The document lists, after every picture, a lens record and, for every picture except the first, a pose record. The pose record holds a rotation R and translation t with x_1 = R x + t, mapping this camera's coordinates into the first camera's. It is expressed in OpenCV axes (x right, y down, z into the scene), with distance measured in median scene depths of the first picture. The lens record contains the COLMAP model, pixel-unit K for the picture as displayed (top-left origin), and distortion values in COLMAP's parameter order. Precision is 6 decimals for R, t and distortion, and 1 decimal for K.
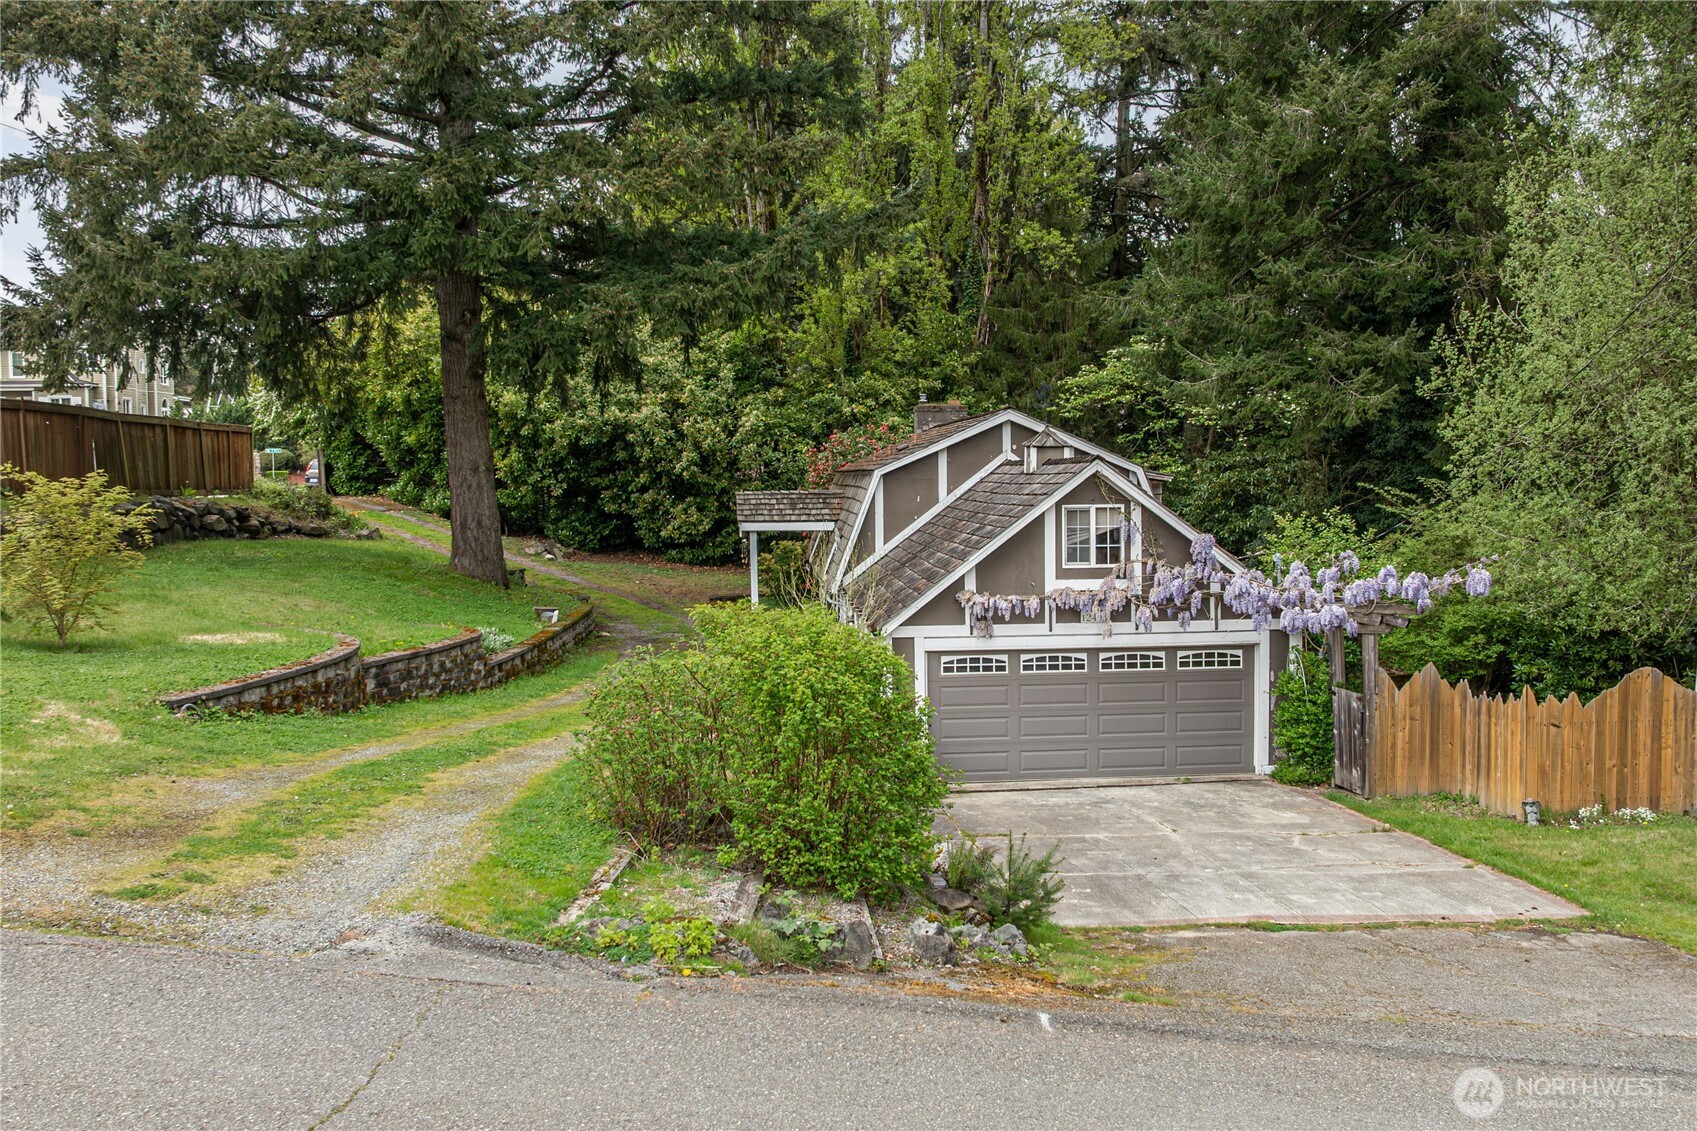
lens RADIAL K [[1280.7, 0, 848.5], [0, 1280.7, 565.5], [0, 0, 1]] dist [-0.000827, 0.000720]
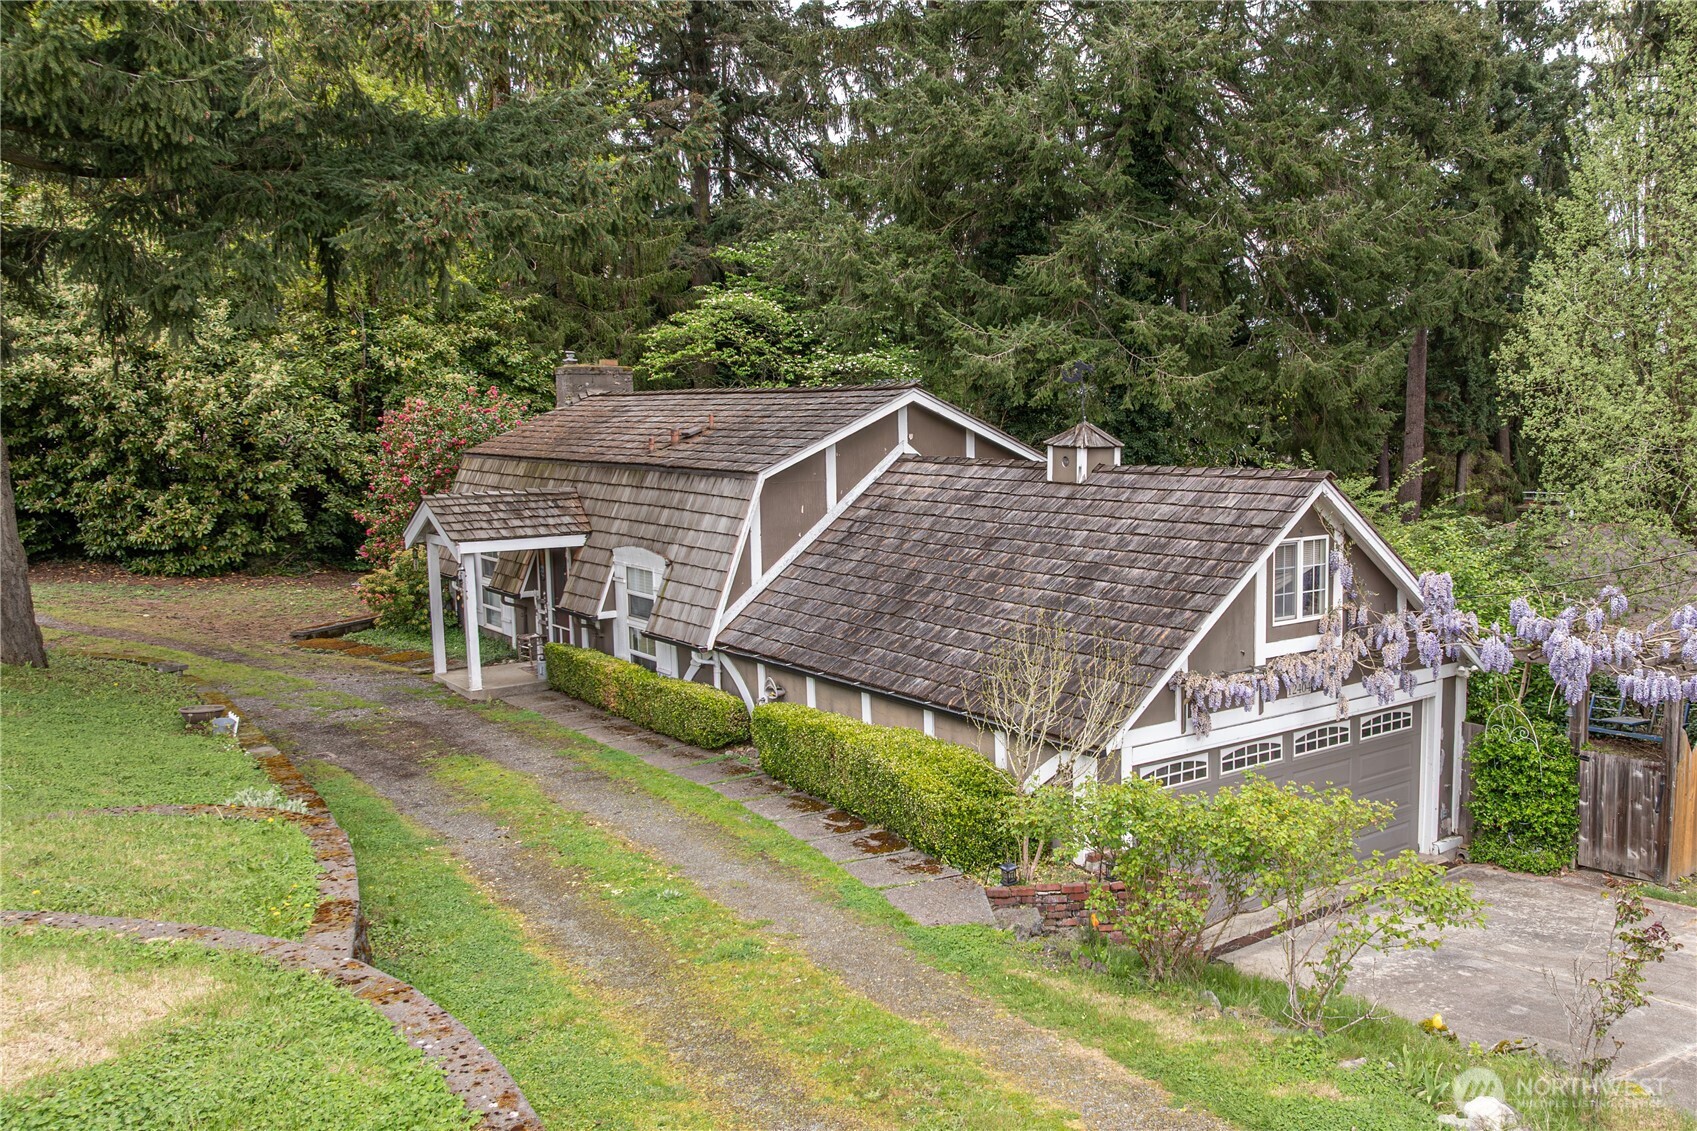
lens RADIAL K [[1280.7, 0, 848.5], [0, 1280.7, 565.5], [0, 0, 1]] dist [-0.000827, 0.000720]
pose [[0.863380, -0.063362, 0.500560, -0.290966], [0.040986, 0.997612, 0.055586, -0.059773], [-0.502887, -0.027476, 0.863916, 0.354770]]
